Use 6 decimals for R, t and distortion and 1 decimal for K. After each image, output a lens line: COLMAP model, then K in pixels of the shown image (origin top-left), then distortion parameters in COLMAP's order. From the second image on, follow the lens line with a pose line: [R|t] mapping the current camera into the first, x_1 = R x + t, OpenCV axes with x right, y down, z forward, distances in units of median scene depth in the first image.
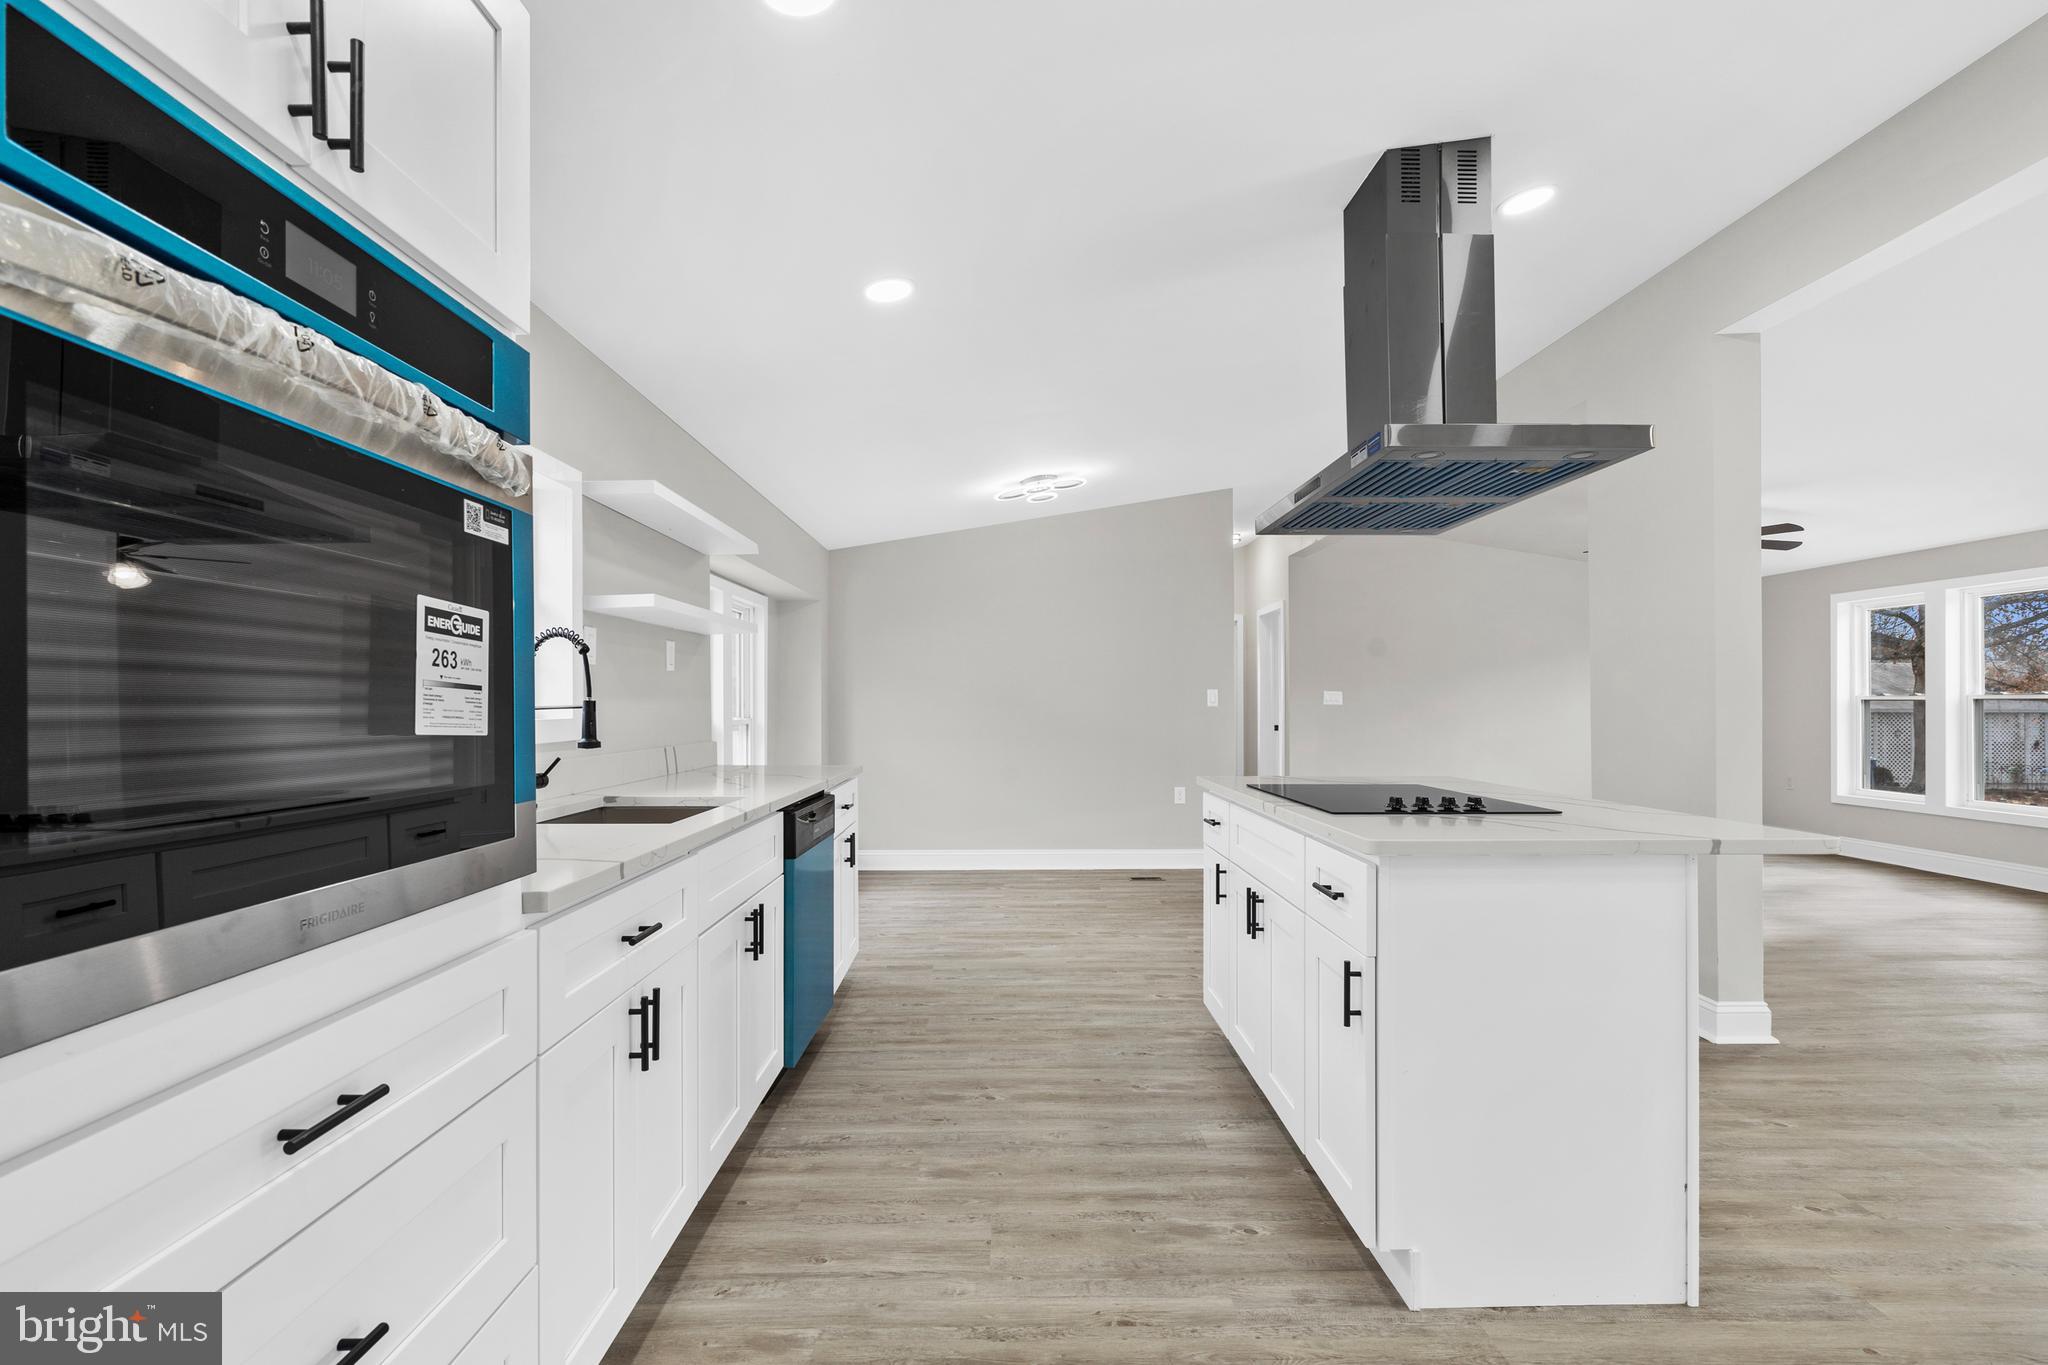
lens RADIAL K [[961.4, 0, 1032.2], [0, 961.4, 704.4], [0, 0, 1]] dist [-0.003641, -0.000675]
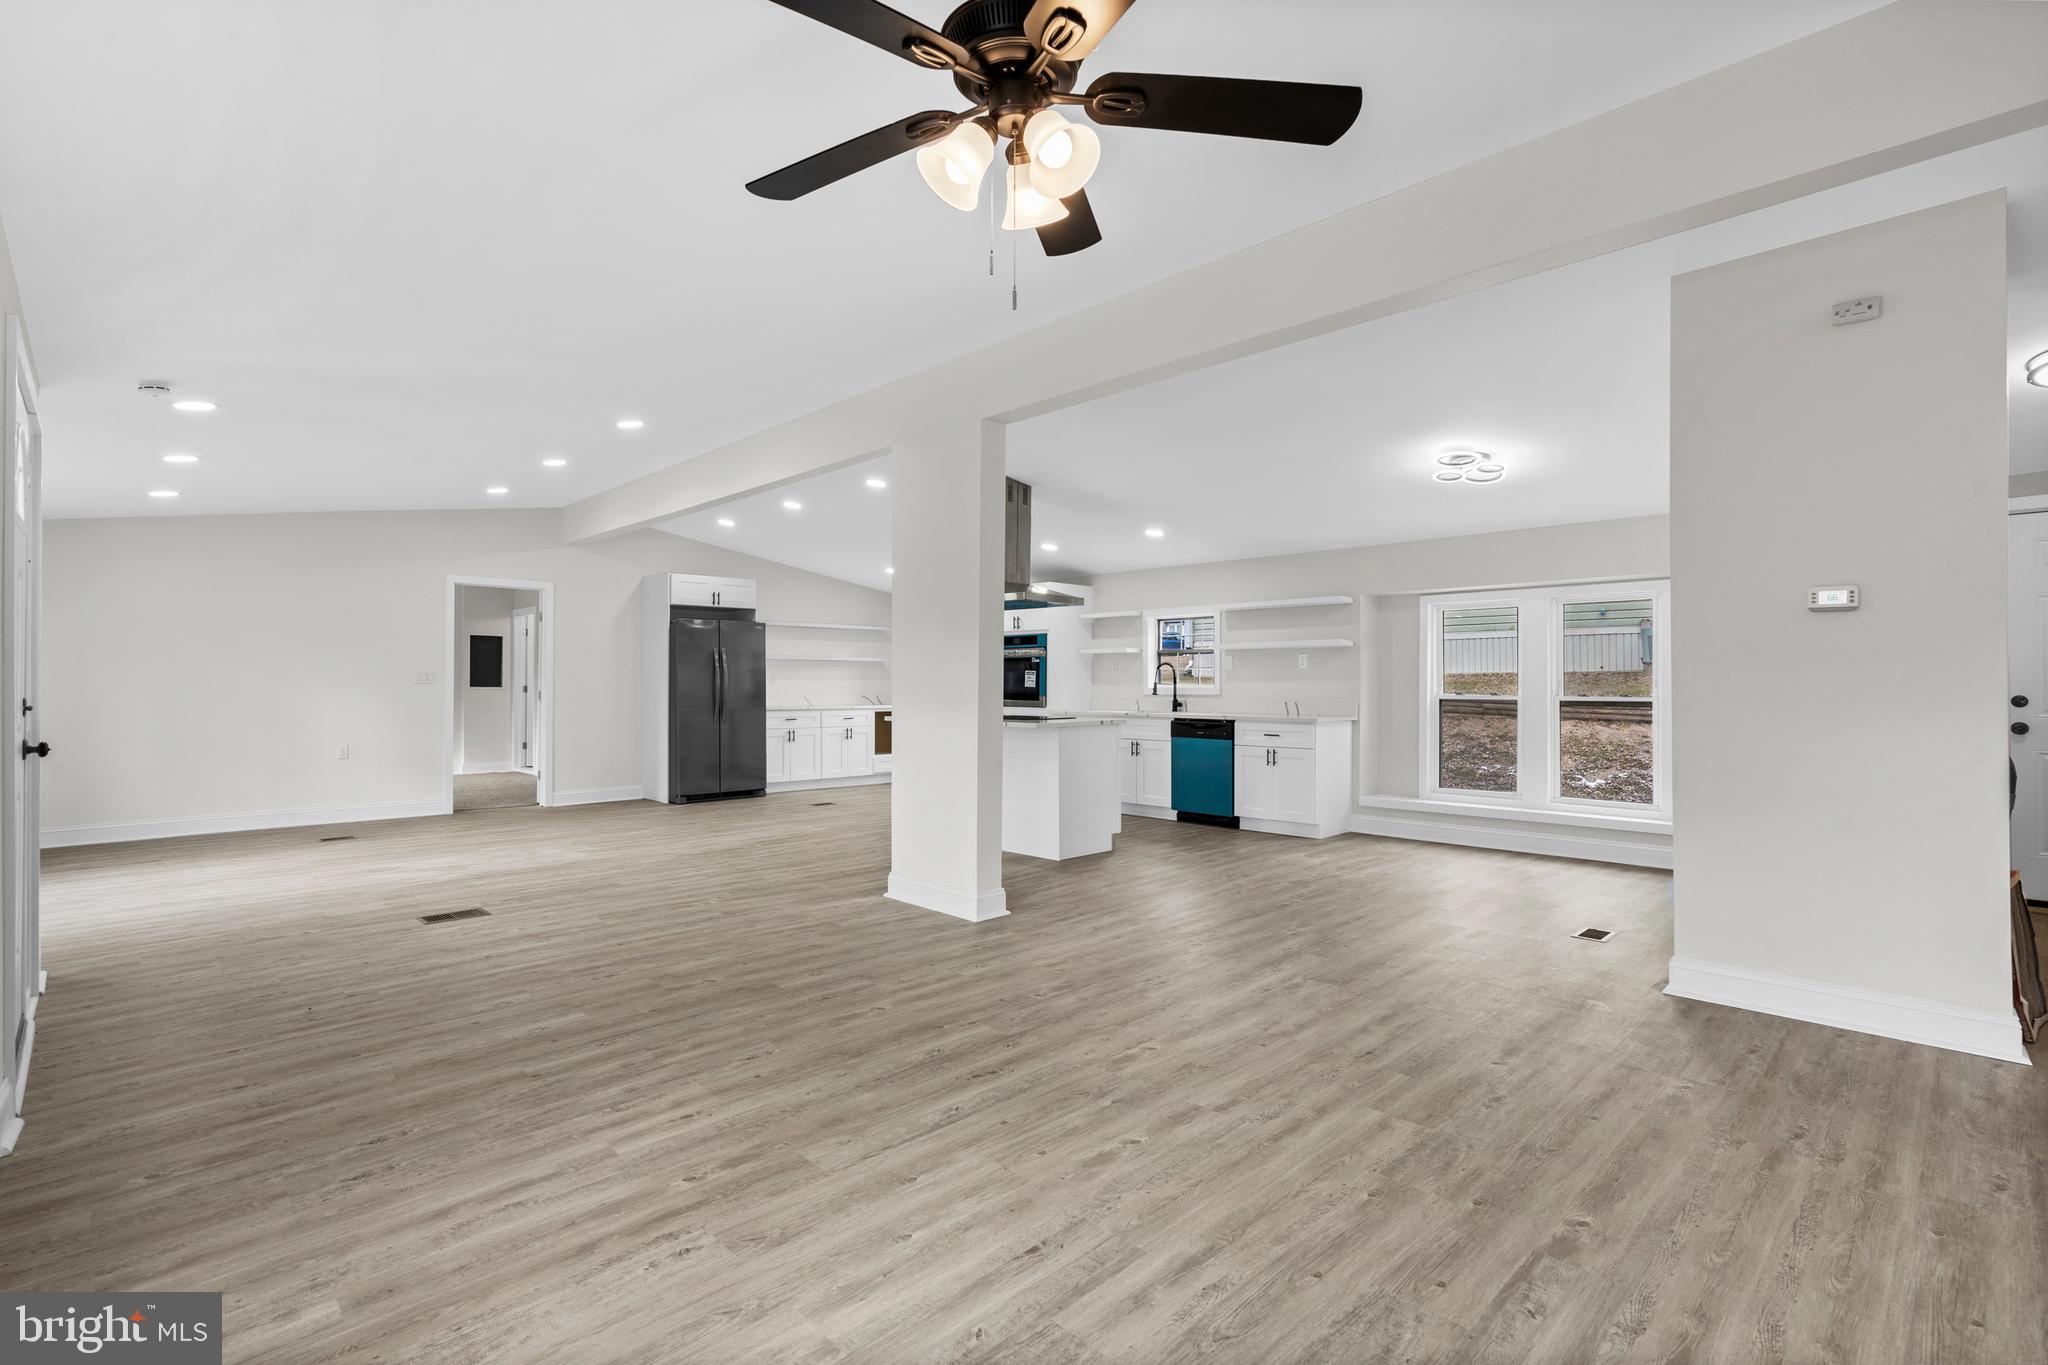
lens RADIAL K [[944.6, 0, 1026.8], [0, 944.6, 703.9], [0, 0, 1]] dist [-0.002820, -0.000148]
pose [[-0.726044, 0.014424, -0.687497, 2.105721], [-0.002205, 0.999726, 0.023304, -0.004115], [0.687645, 0.018436, -0.725813, 2.874473]]
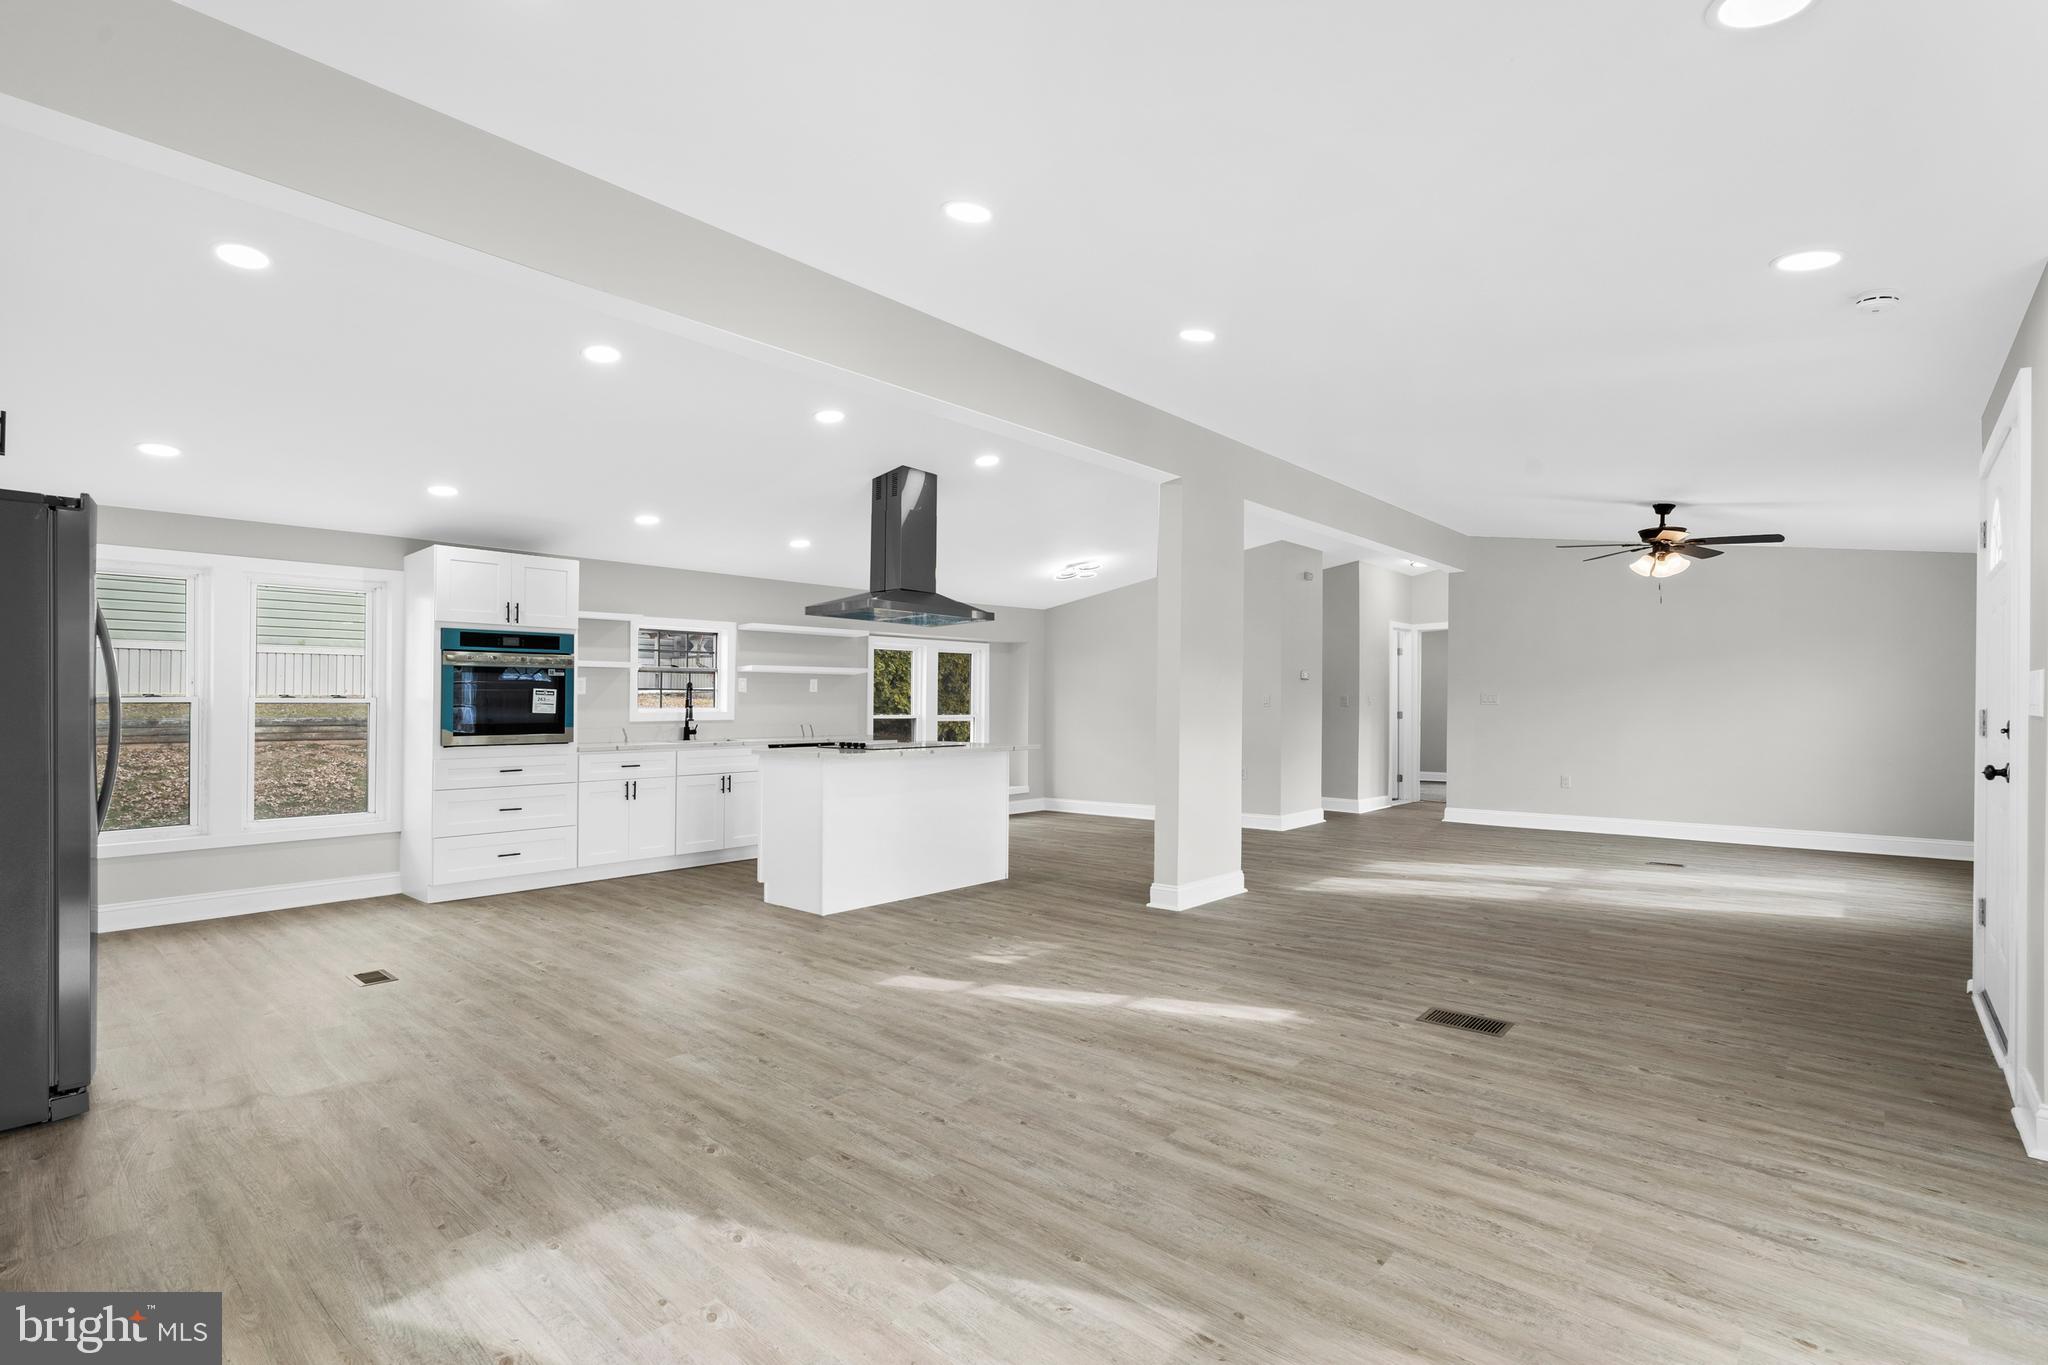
lens RADIAL K [[944.6, 0, 1026.8], [0, 944.6, 703.9], [0, 0, 1]] dist [-0.002820, -0.000148]
pose [[0.737828, -0.003874, -0.674978, 2.107745], [0.001443, 0.999990, -0.004162, 0.003090], [0.674987, 0.002097, 0.737826, -0.470807]]
